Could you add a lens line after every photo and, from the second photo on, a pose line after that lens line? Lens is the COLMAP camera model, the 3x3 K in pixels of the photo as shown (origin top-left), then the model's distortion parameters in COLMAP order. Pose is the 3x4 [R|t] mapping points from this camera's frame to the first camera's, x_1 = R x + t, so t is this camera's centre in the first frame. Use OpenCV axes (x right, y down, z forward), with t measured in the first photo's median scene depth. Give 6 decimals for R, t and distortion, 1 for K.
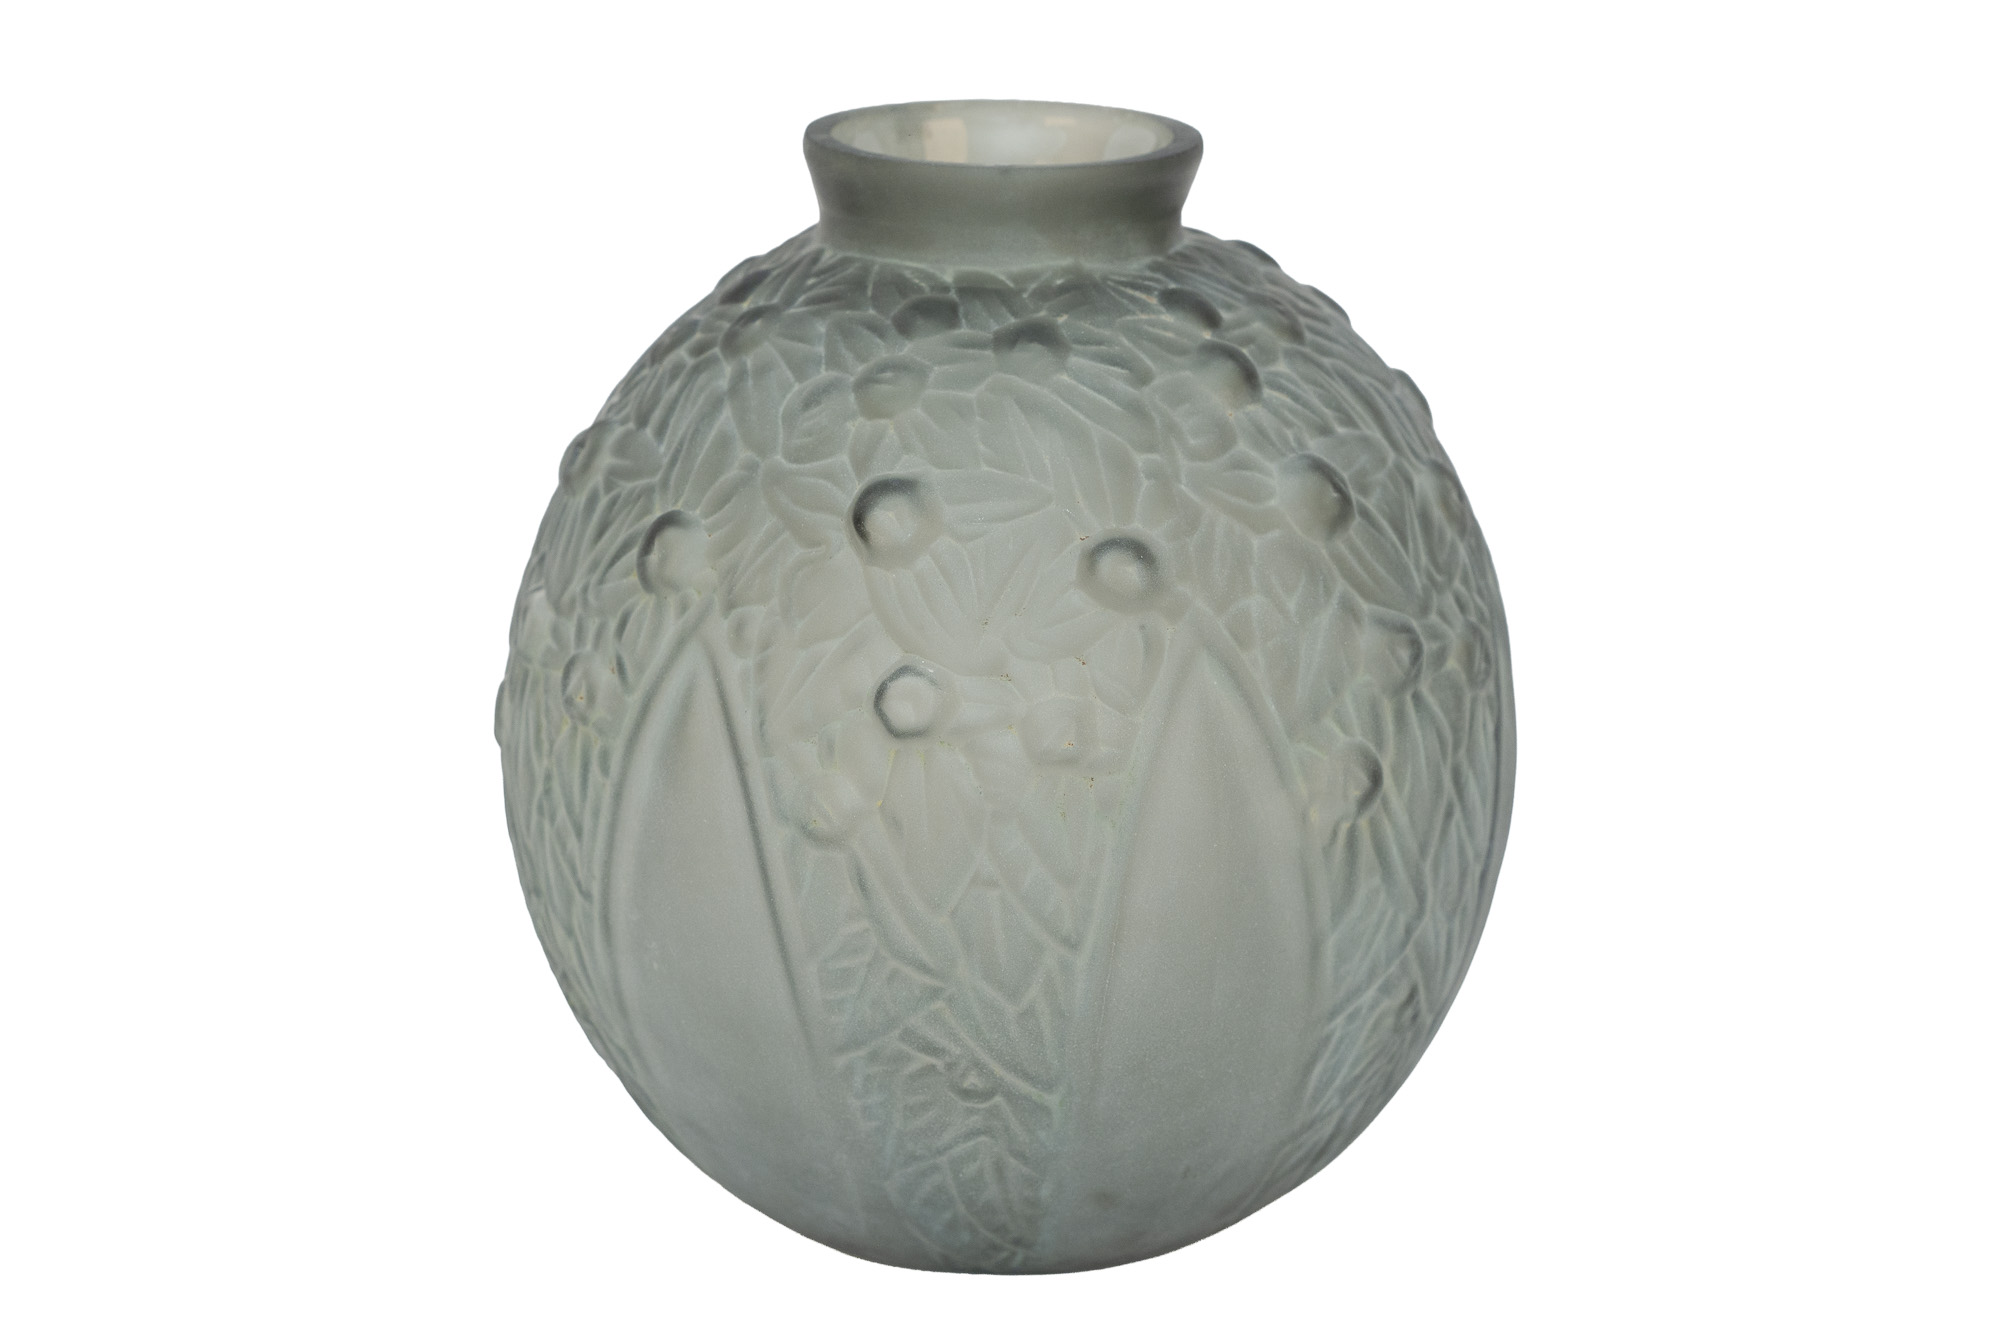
lens RADIAL K [[5190.8, 0, 1000.0], [0, 5190.8, 665.5], [0, 0, 1]] dist [0.062769, 0.007464]
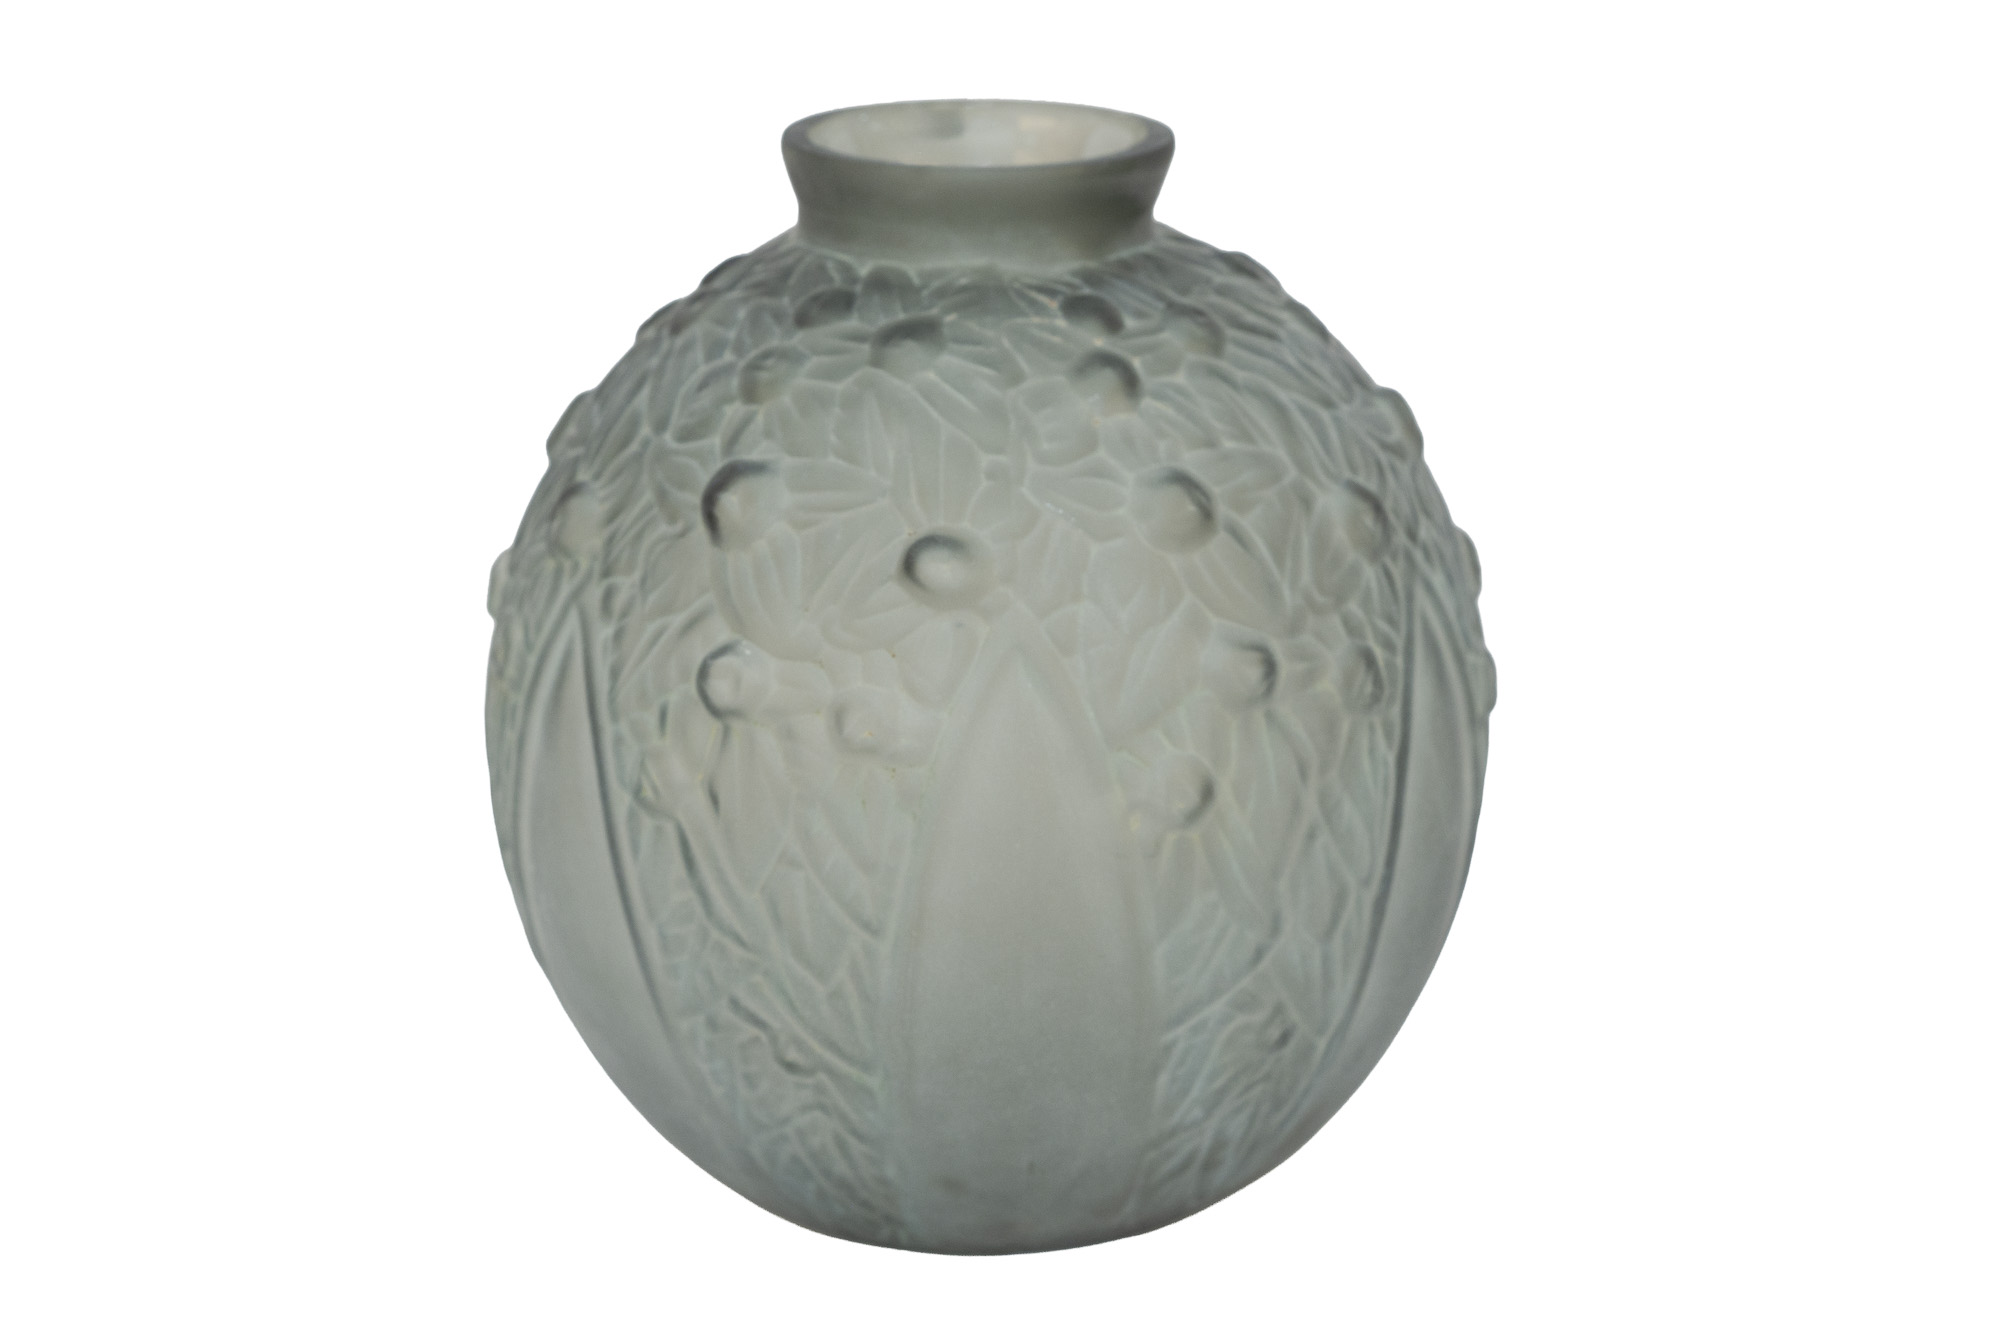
lens RADIAL K [[5190.8, 0, 1000.0], [0, 5190.8, 665.5], [0, 0, 1]] dist [0.062769, 0.007464]
pose [[0.958979, 0.074717, -0.273453, 0.305225], [-0.072991, 0.997196, 0.016497, -0.016381], [0.273918, 0.004139, 0.961744, 0.026192]]
